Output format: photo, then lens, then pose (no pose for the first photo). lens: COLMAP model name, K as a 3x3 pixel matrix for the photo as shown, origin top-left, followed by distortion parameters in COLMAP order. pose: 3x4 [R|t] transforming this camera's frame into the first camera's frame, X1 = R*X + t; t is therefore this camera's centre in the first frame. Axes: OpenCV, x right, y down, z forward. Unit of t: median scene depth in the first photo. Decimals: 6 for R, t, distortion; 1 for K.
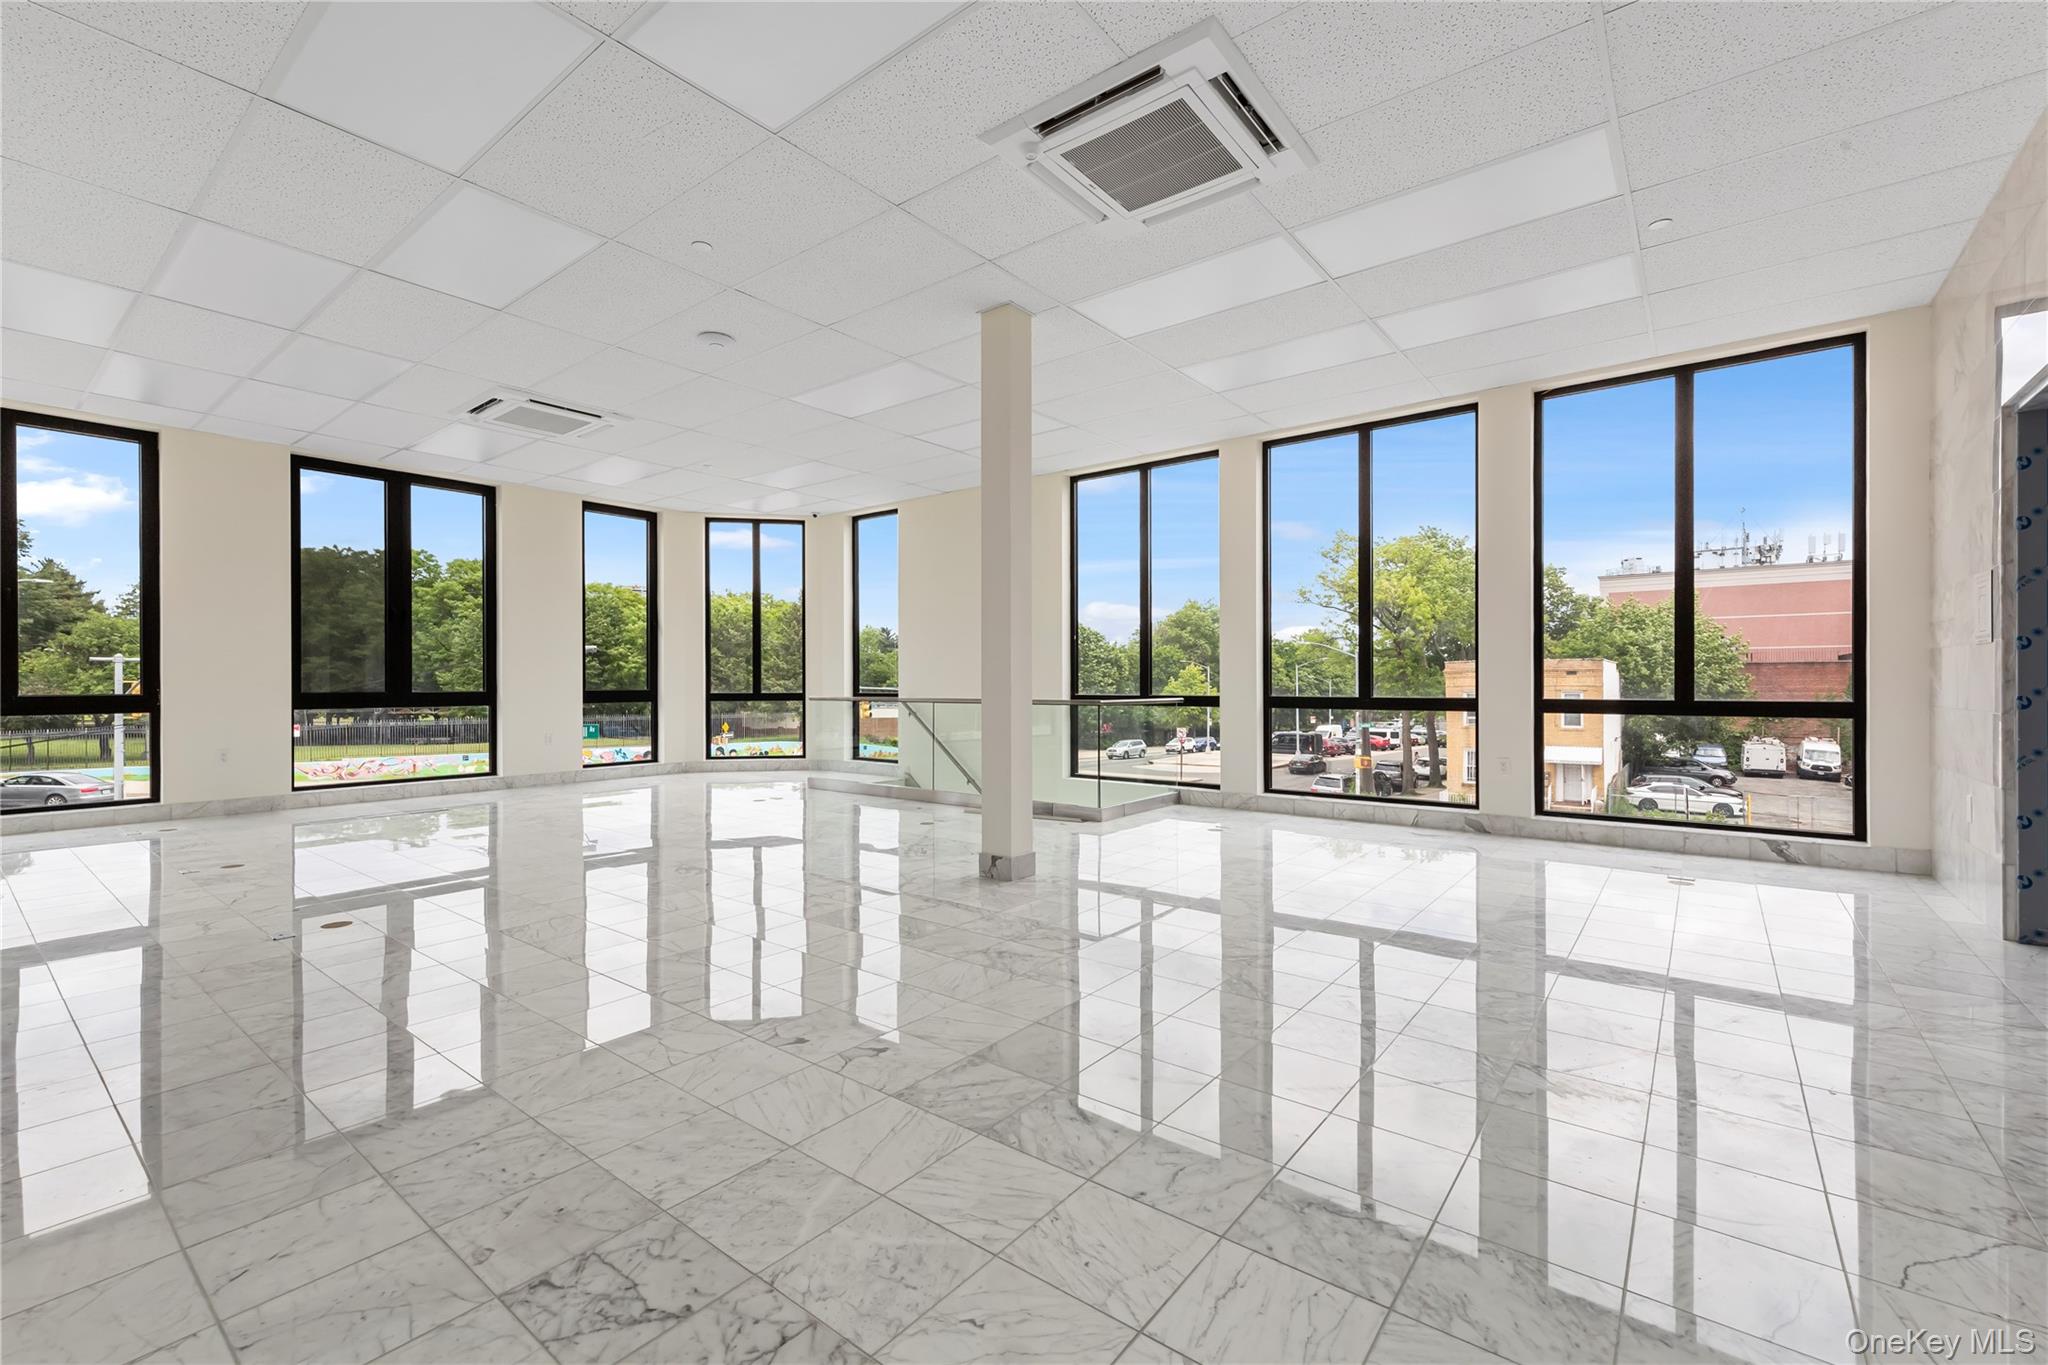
lens RADIAL K [[879.0, 0, 1024.0], [0, 879.0, 682.5], [0, 0, 1]] dist [-0.002326, -0.000133]
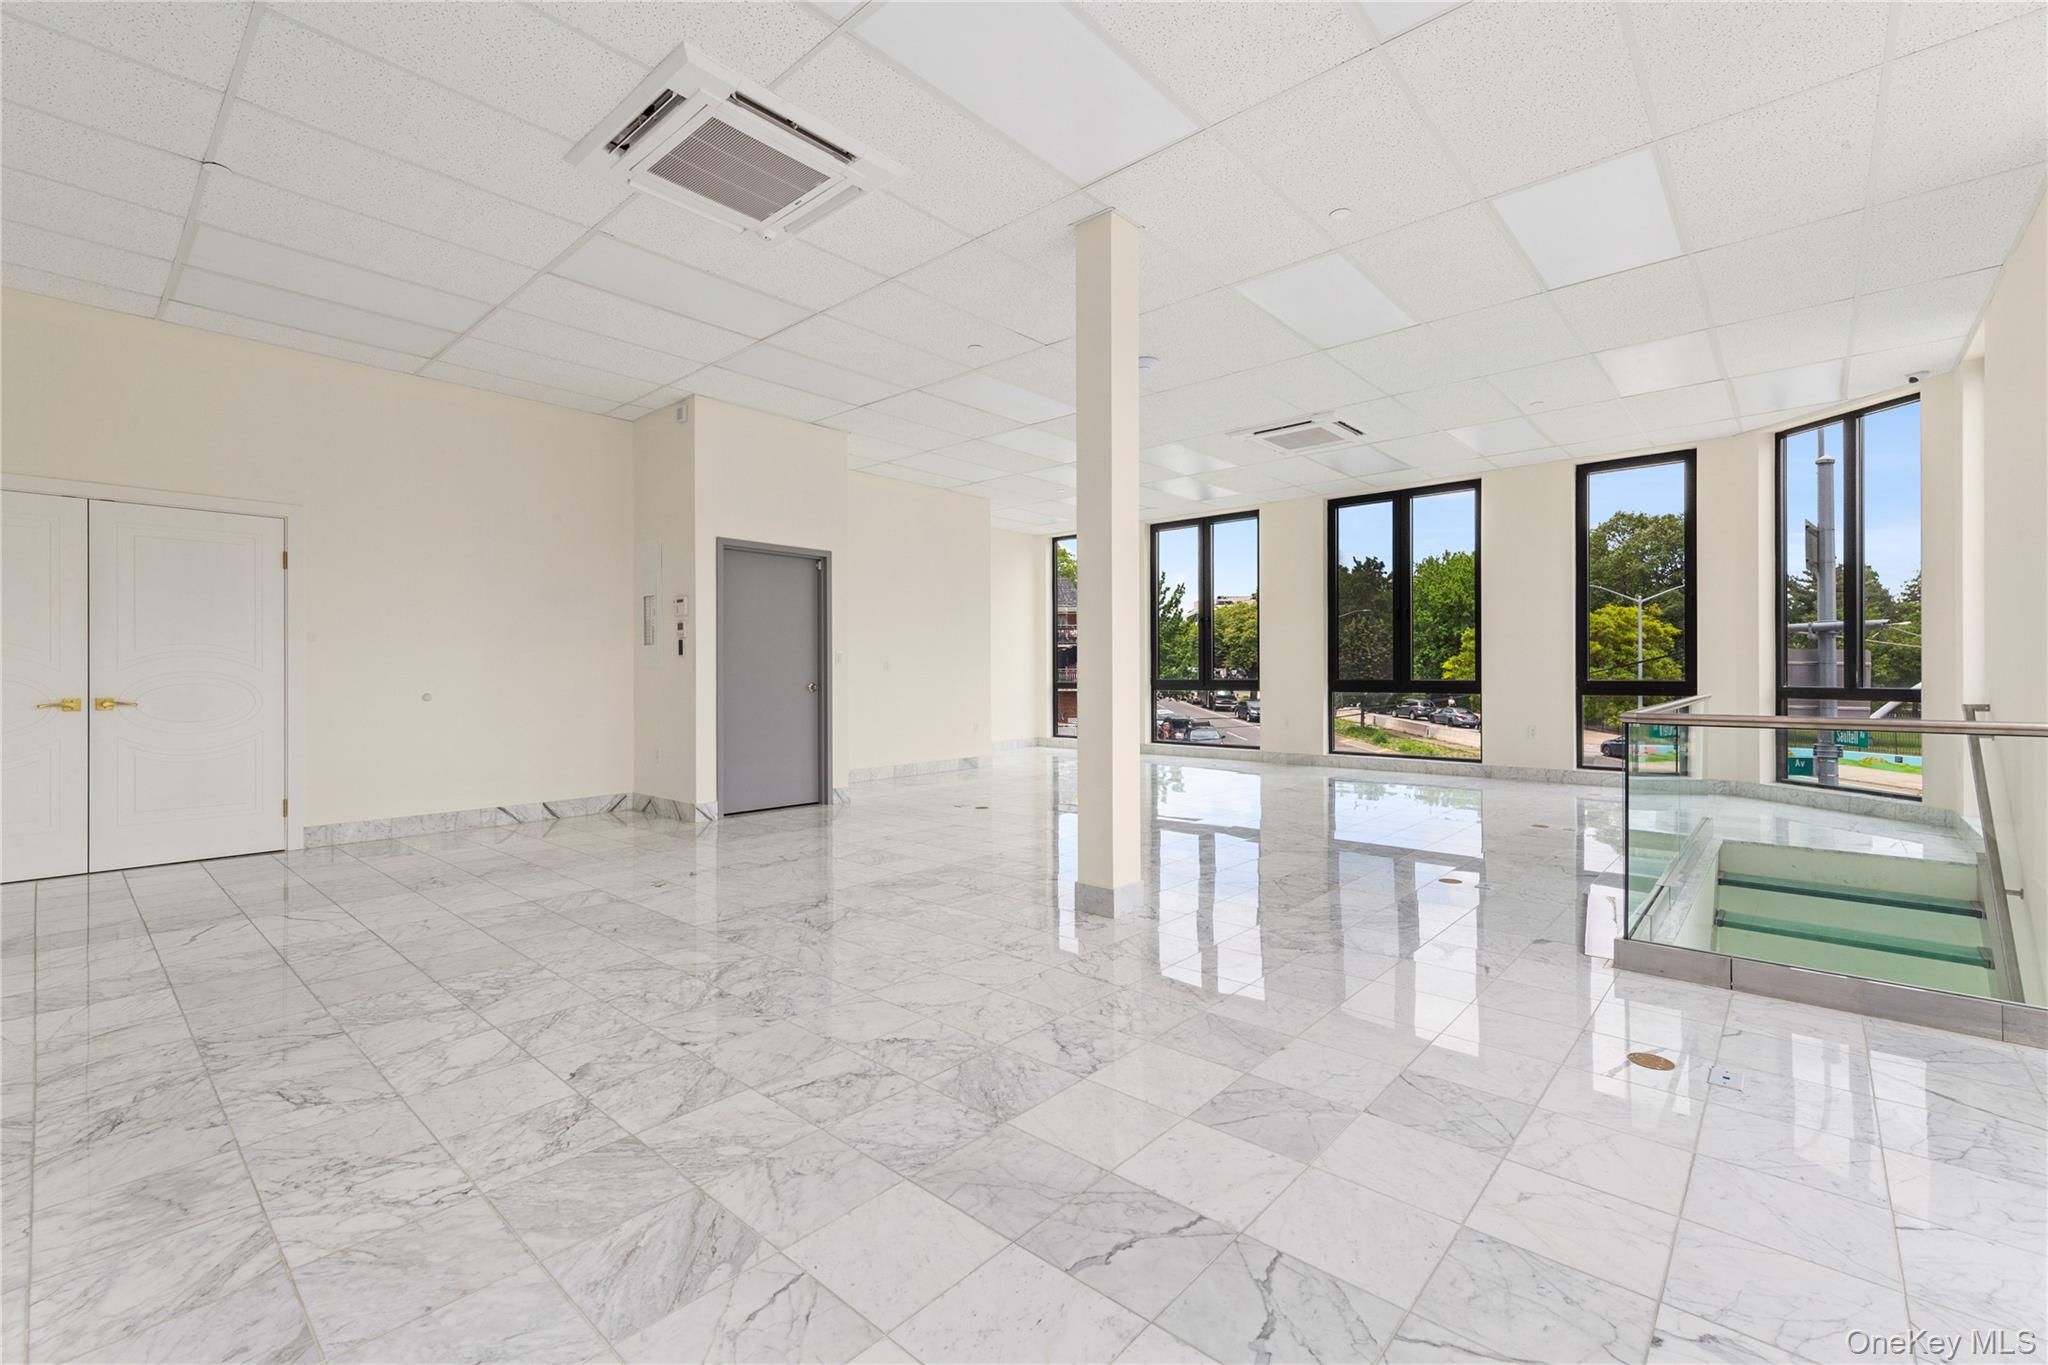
lens RADIAL K [[879.0, 0, 1024.0], [0, 879.0, 682.5], [0, 0, 1]] dist [-0.002326, -0.000133]
pose [[-0.063756, 0.013189, -0.997878, 0.583714], [0.003934, 0.999908, 0.012965, -0.003713], [0.997958, -0.003099, -0.063802, 0.701064]]
